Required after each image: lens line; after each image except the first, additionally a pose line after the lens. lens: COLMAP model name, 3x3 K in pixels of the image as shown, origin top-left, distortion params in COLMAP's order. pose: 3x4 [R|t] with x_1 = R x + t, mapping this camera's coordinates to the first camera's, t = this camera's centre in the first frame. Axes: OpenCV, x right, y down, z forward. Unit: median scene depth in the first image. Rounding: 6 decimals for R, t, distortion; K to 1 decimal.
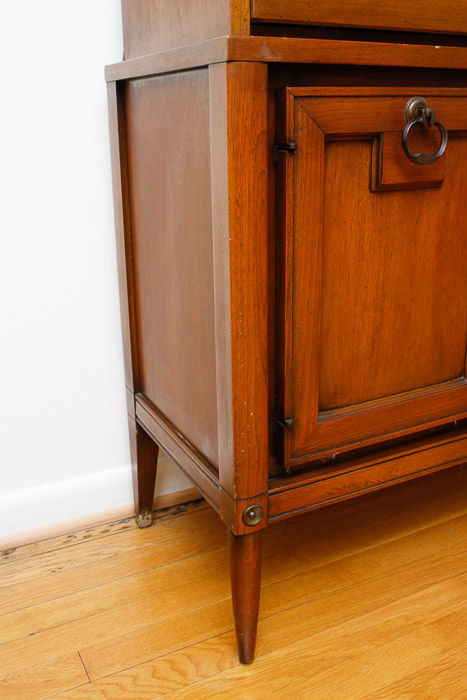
lens RADIAL K [[686.8, 0, 234.8], [0, 686.8, 349.3], [0, 0, 1]] dist [-0.083648, 0.000000]
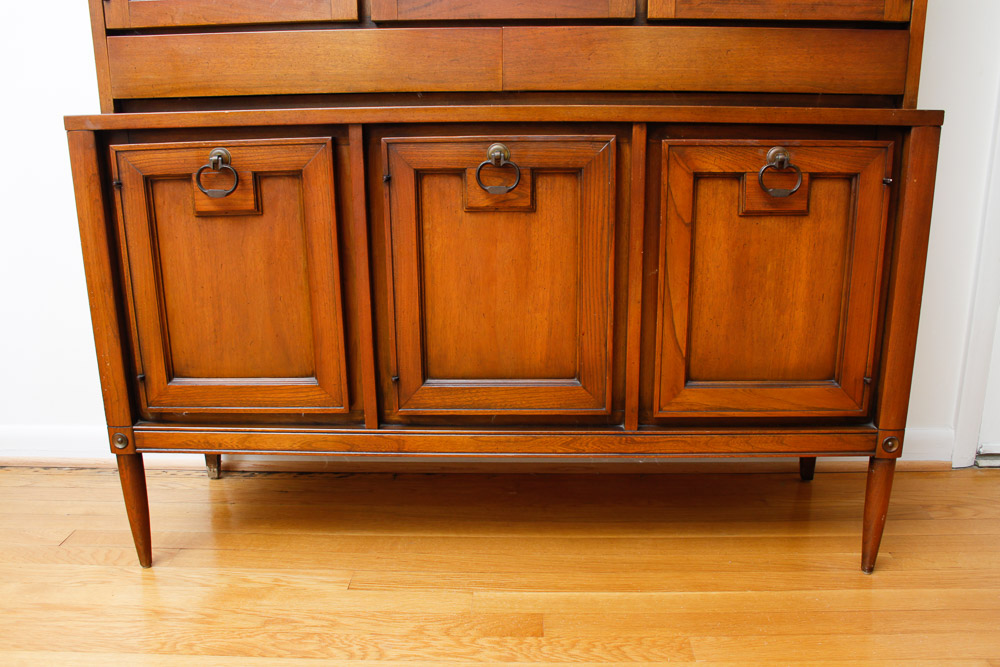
lens RADIAL K [[849.5, 0, 505.0], [0, 849.5, 346.9], [0, 0, 1]] dist [-0.160660, 0.137145]
pose [[0.878960, 0.135267, -0.457310, 1.413159], [-0.160046, 0.986985, -0.015673, -0.044045], [0.449238, 0.086967, 0.889169, -0.155012]]
